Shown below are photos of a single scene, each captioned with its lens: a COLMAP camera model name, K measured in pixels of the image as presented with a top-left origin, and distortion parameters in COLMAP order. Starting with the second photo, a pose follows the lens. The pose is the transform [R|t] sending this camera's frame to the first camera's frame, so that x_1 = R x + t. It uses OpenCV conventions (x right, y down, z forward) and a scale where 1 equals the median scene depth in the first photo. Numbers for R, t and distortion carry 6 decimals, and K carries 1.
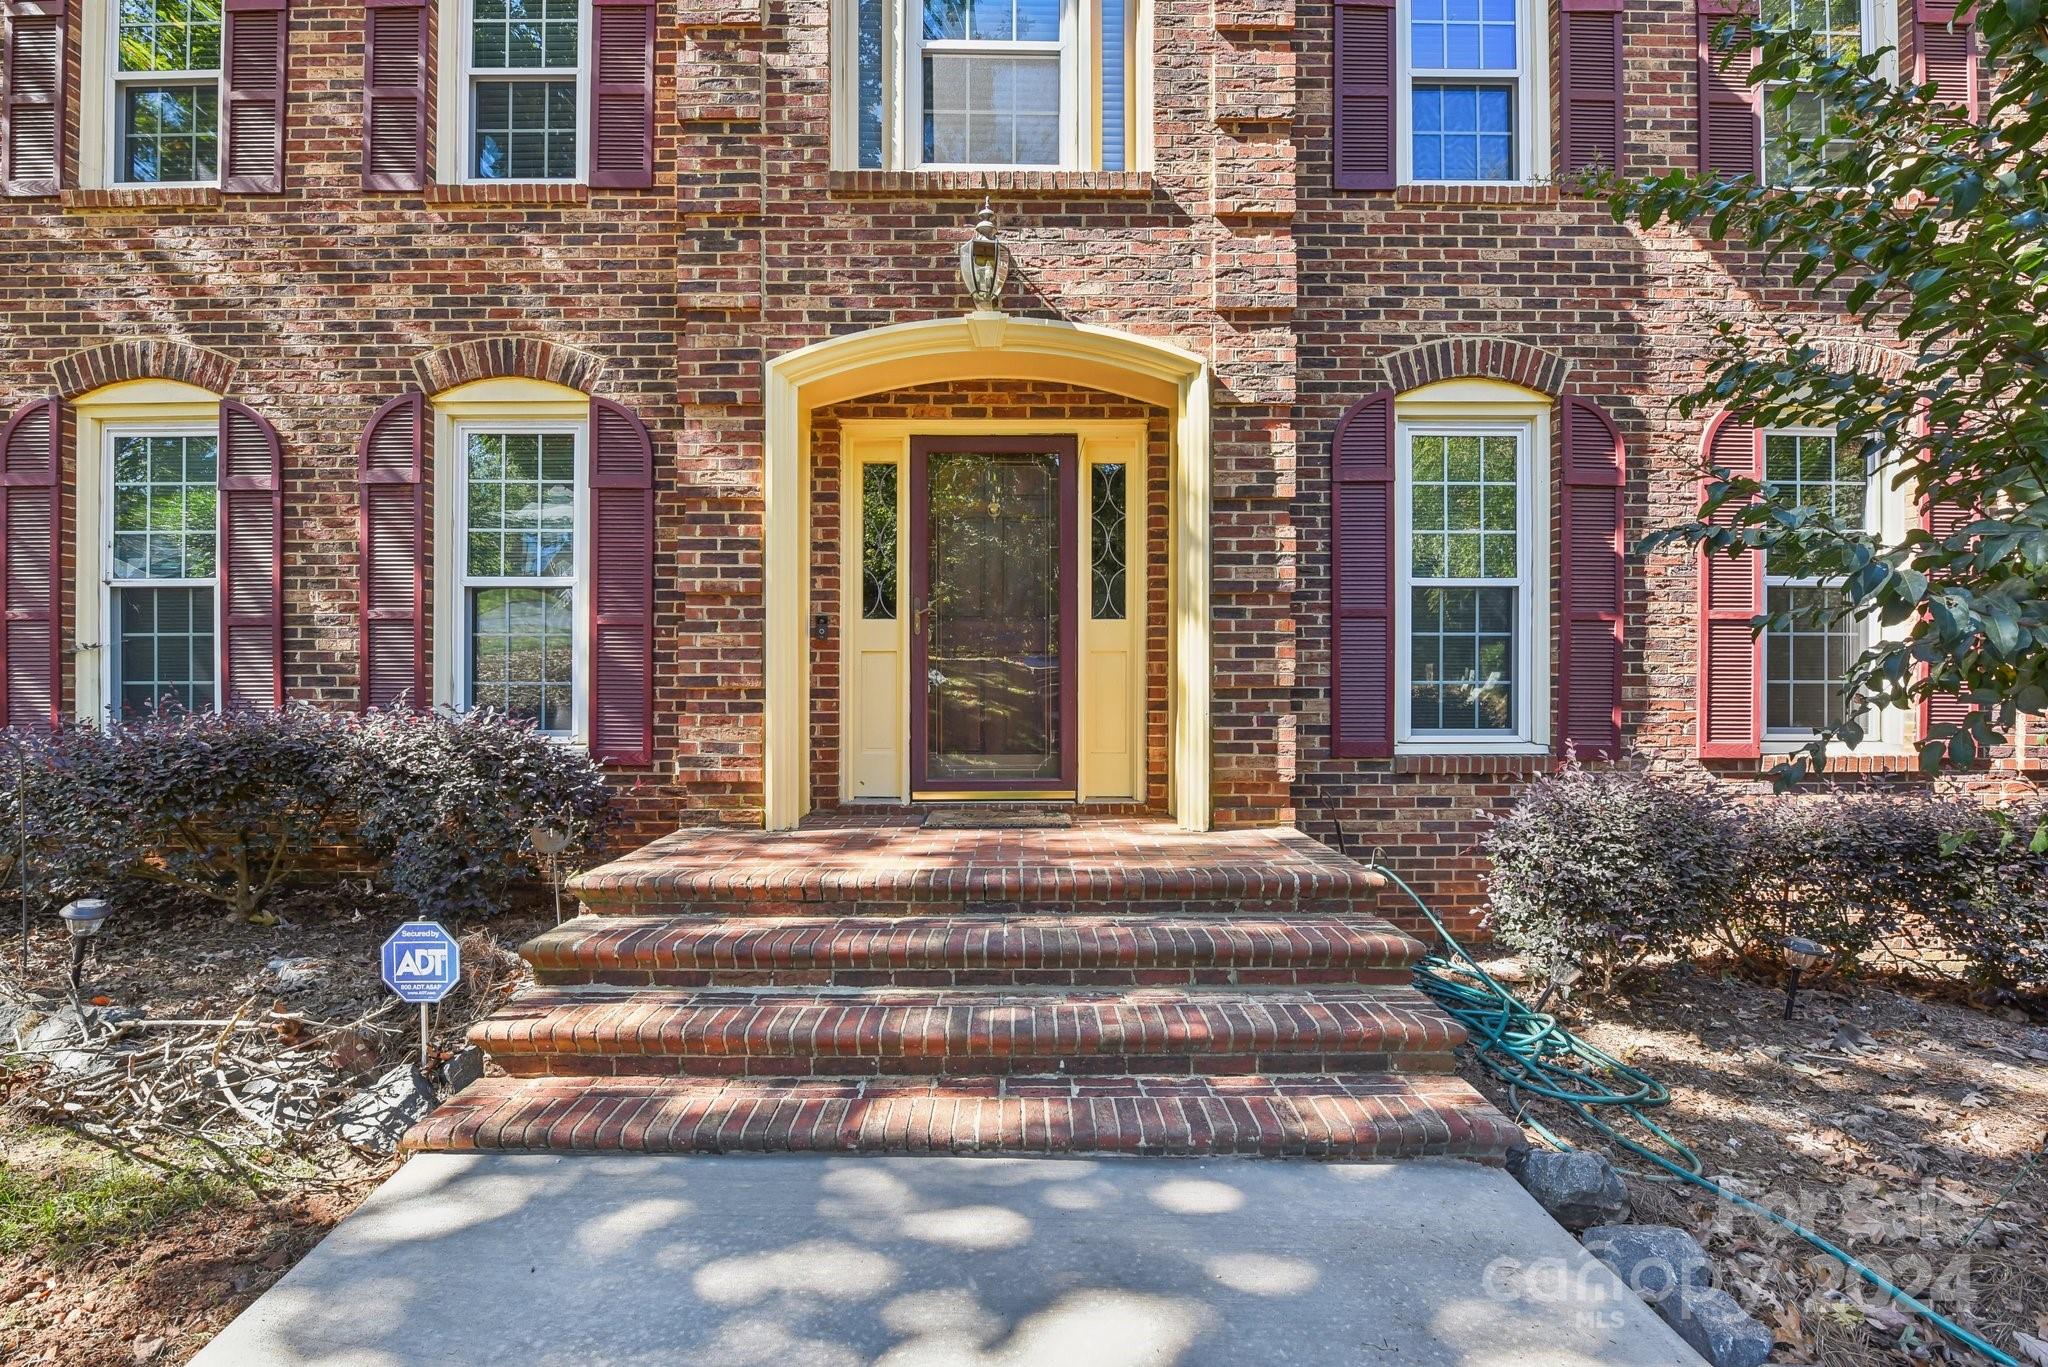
lens RADIAL K [[900.8, 0, 1018.0], [0, 900.8, 680.1], [0, 0, 1]] dist [-0.011177, -0.000956]
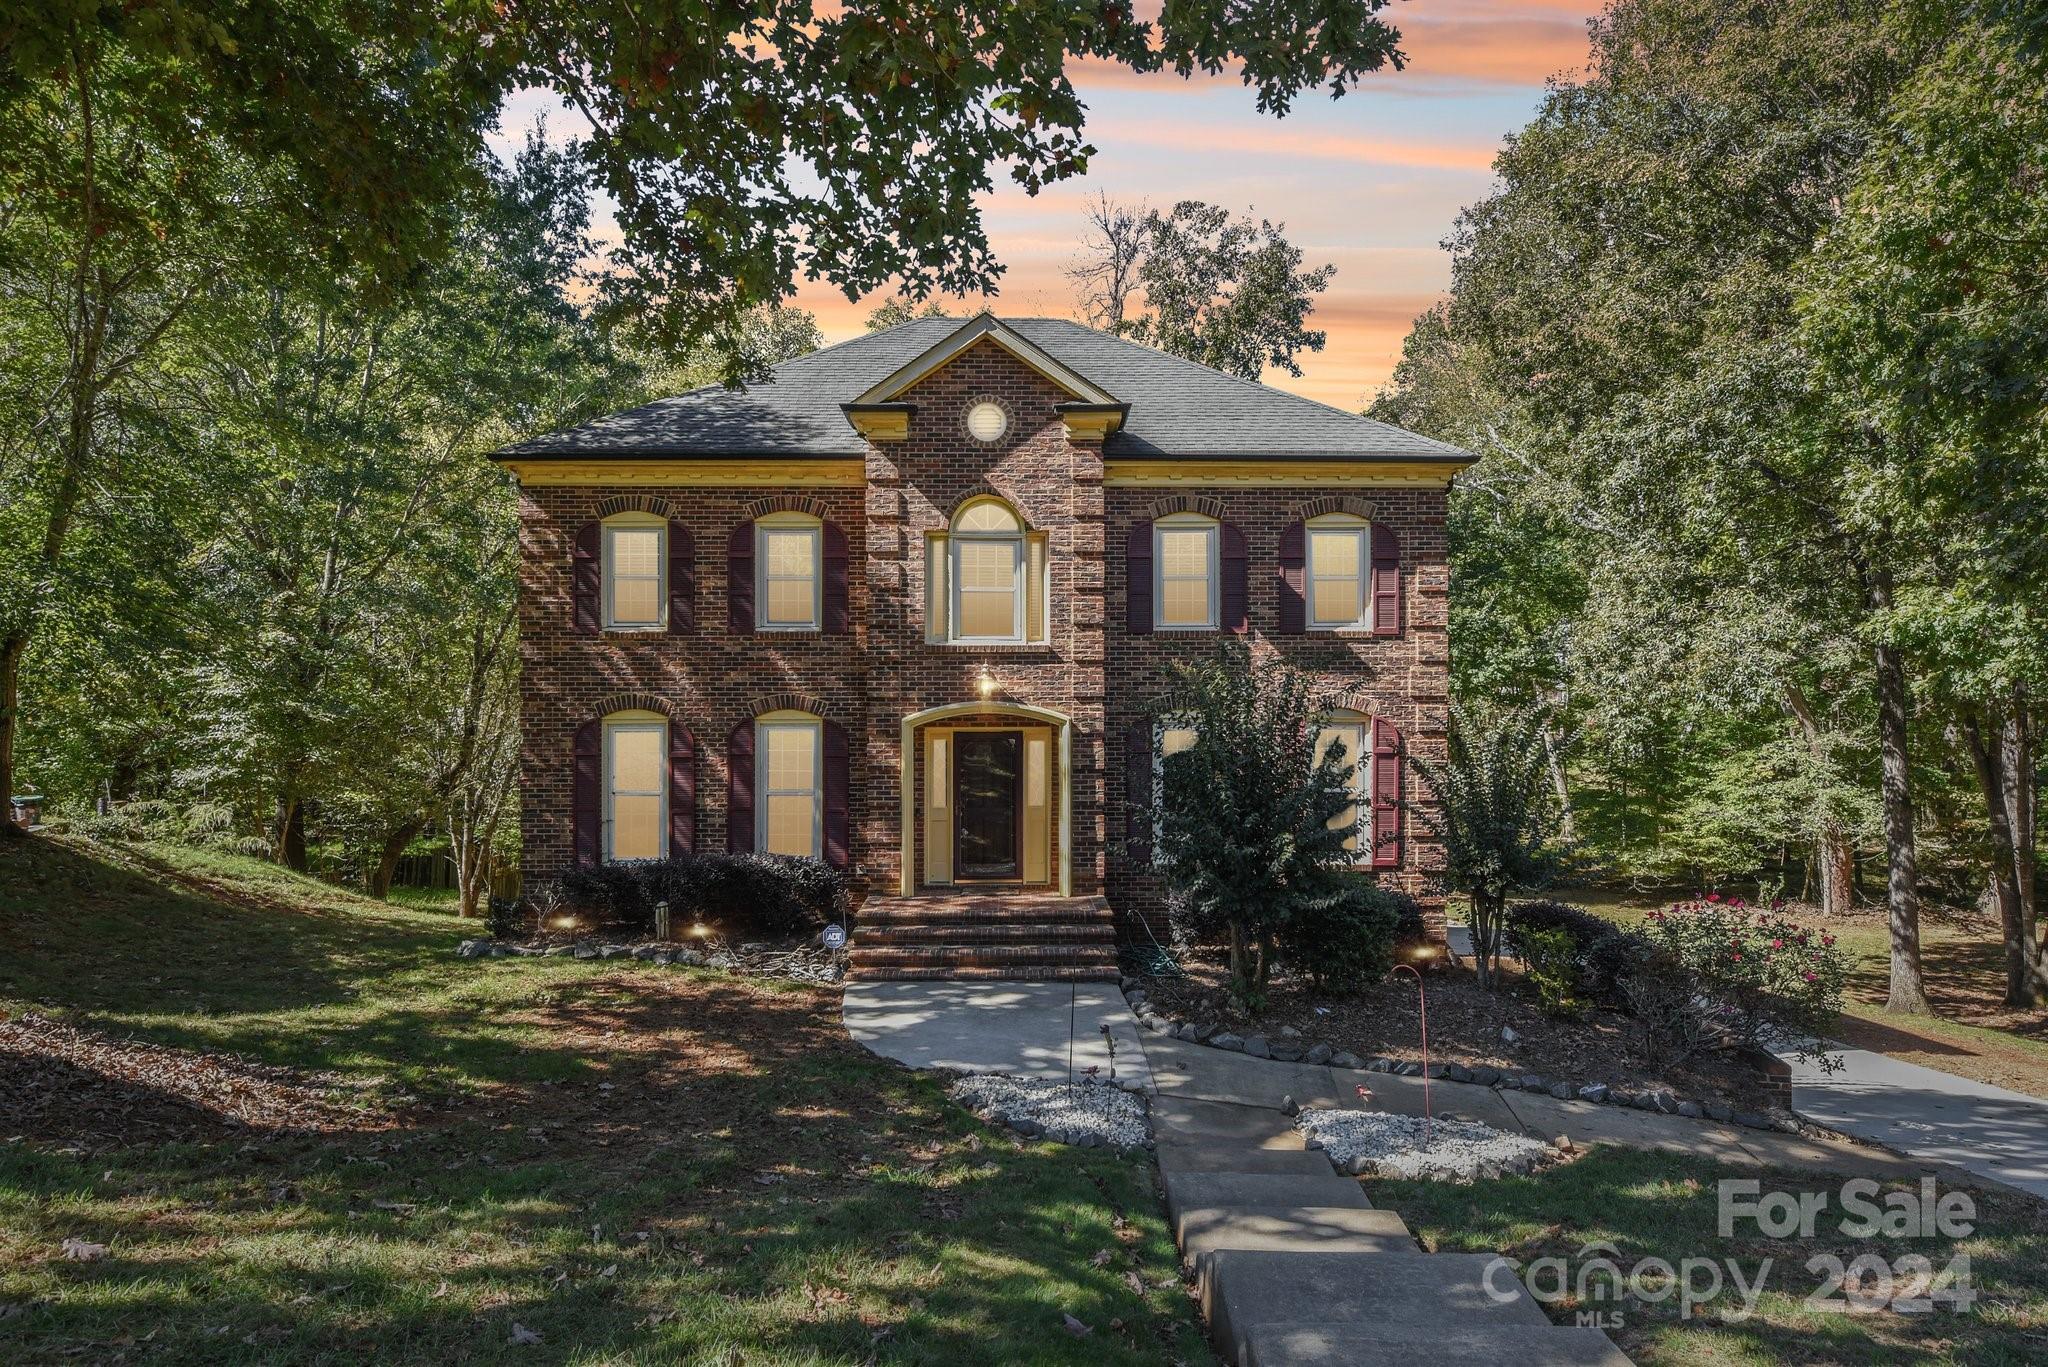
lens RADIAL K [[1185.4, 0, 1029.6], [0, 1185.4, 686.6], [0, 0, 1]] dist [0.001132, 0.000016]
pose [[0.999923, -0.000384, 0.012383, 0.050504], [0.000359, 0.999998, 0.001945, -0.448019], [-0.012384, -0.001940, 0.999921, -2.442215]]
